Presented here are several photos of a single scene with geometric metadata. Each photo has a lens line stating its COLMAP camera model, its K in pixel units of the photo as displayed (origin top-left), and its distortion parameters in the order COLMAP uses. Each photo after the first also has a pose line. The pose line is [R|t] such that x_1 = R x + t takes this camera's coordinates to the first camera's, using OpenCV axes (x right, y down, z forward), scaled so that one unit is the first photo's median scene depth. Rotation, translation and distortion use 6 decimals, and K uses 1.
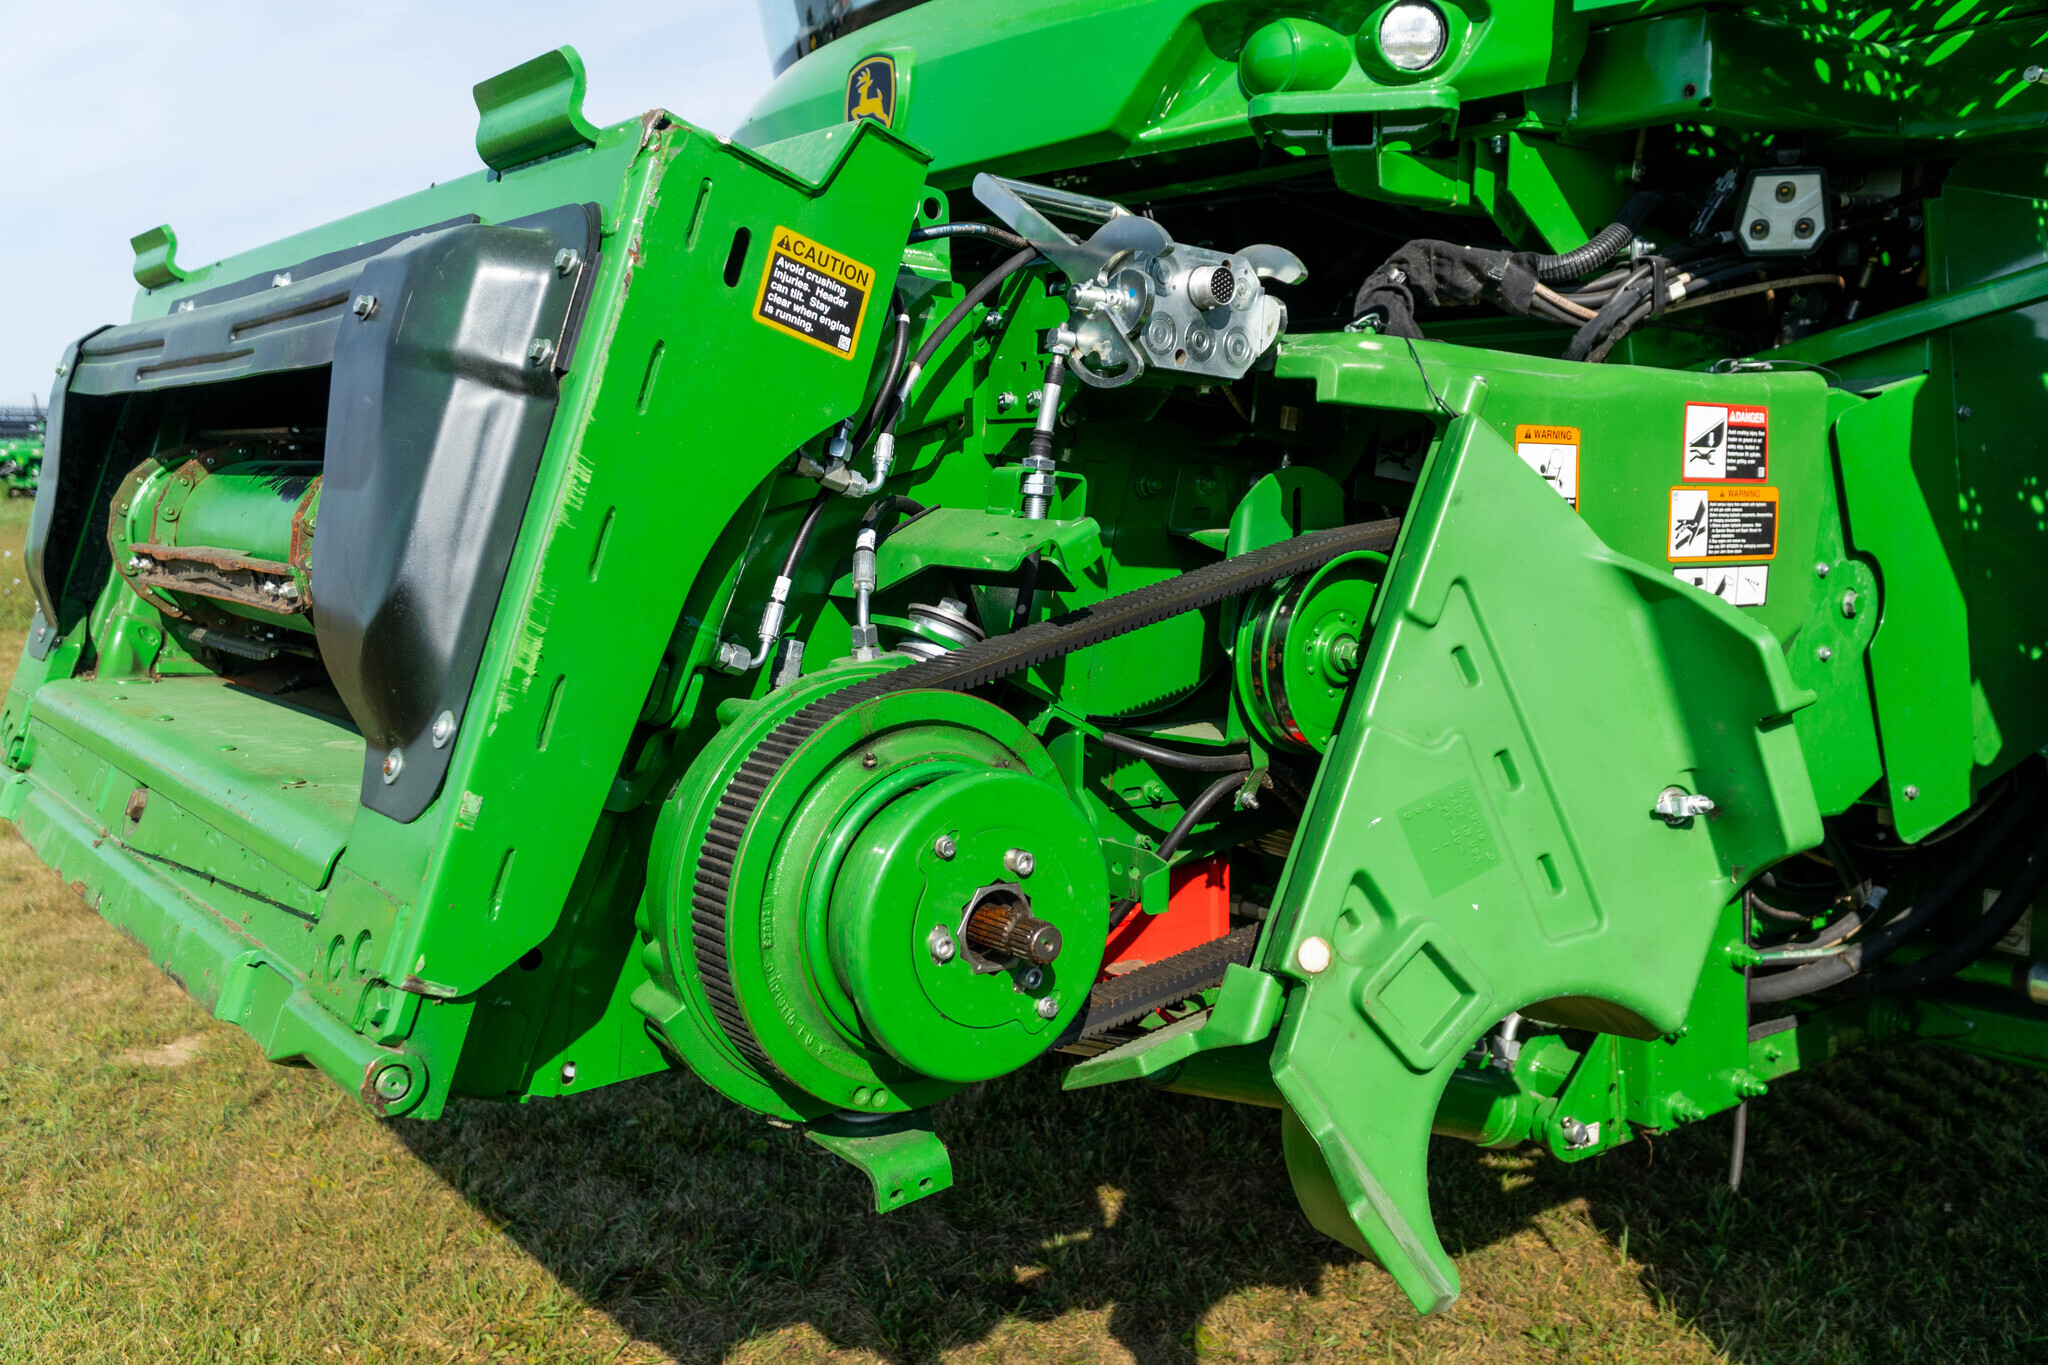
lens RADIAL K [[1794.4, 0, 1027.7], [0, 1794.4, 670.7], [0, 0, 1]] dist [0.036184, 0.008690]
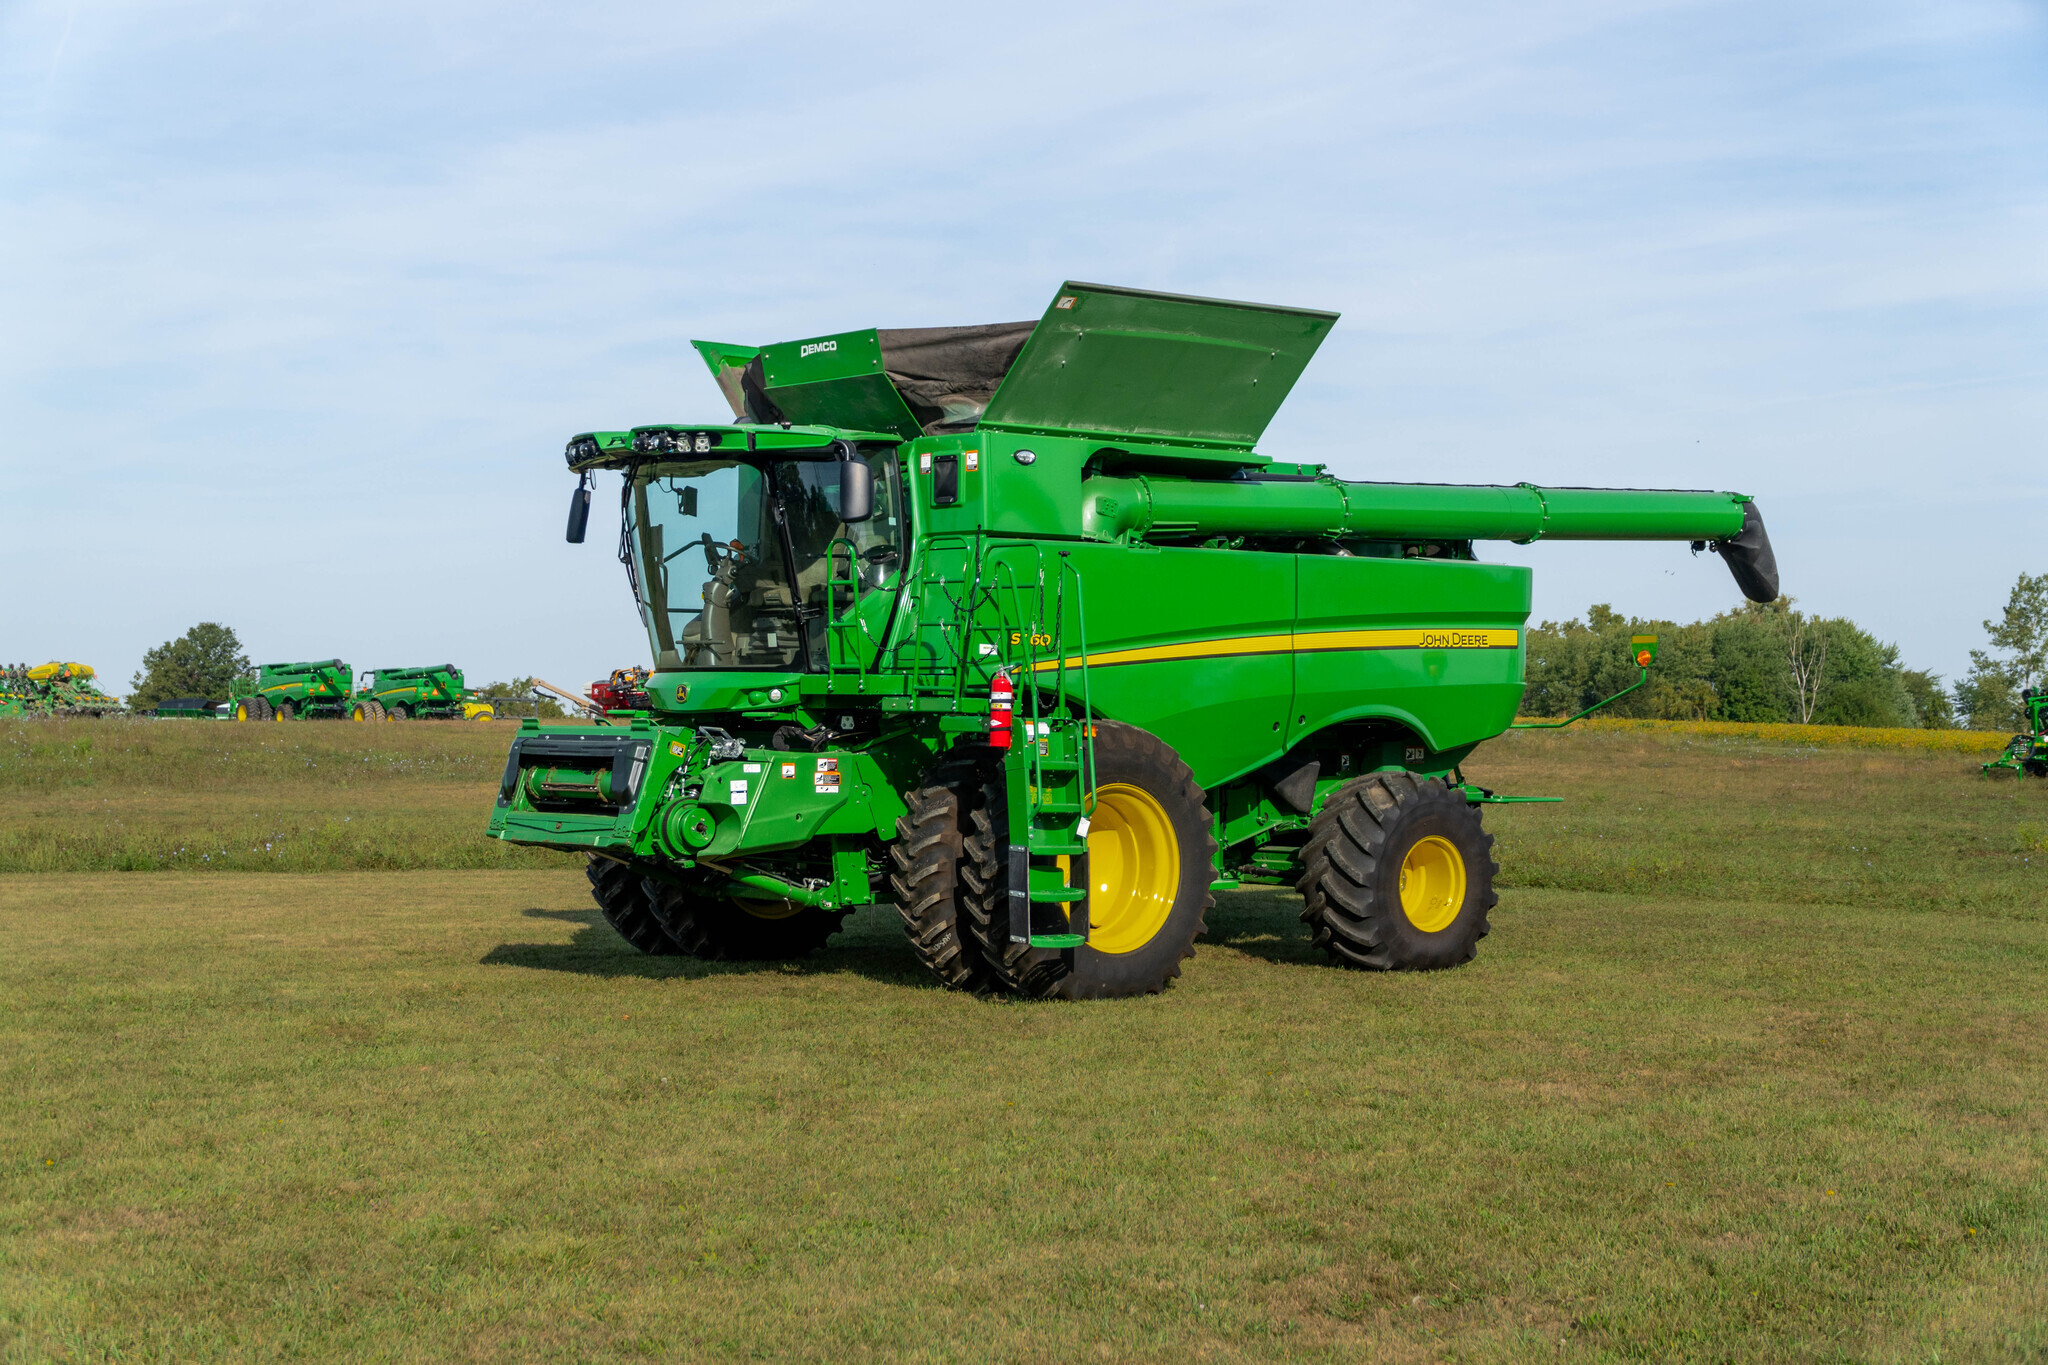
lens RADIAL K [[2893.5, 0, 1031.6], [0, 2893.5, 669.6], [0, 0, 1]] dist [0.127968, 0.000000]
pose [[0.997991, 0.003852, 0.063232, 0.429250], [0.003792, 0.992727, -0.120325, 0.674934], [-0.063236, 0.120323, 0.990719, -8.075387]]
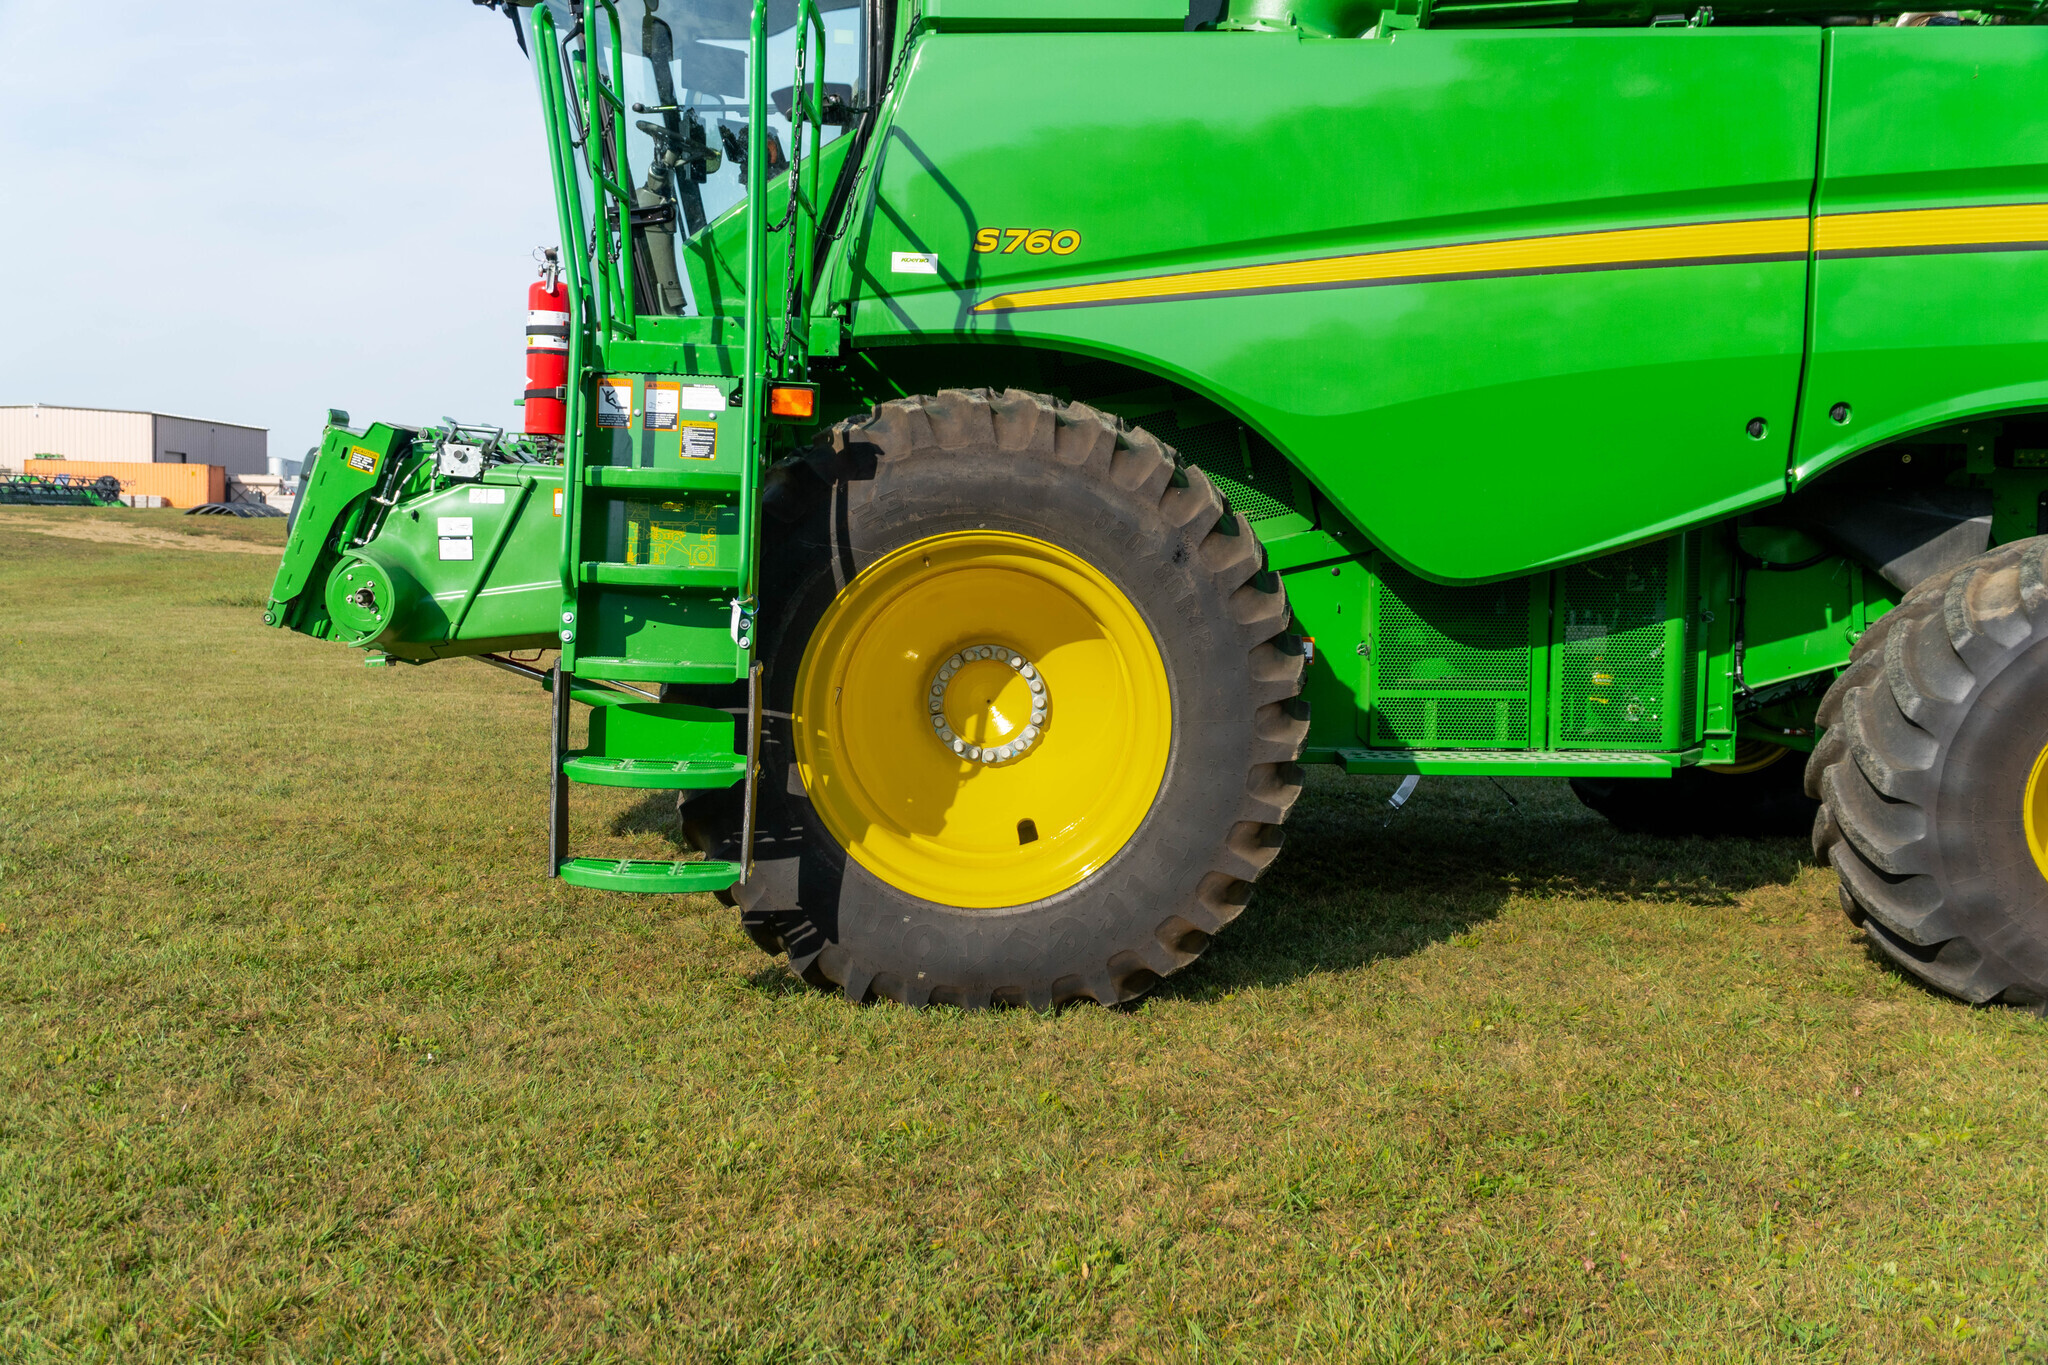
lens RADIAL K [[2058.0, 0, 1027.8], [0, 2058.0, 686.1], [0, 0, 1]] dist [0.092916, 0.000000]
pose [[0.782400, 0.057902, -0.620079, 3.057047], [-0.079223, 0.996833, -0.006879, 0.178876], [0.617717, 0.054507, 0.784509, -1.398575]]
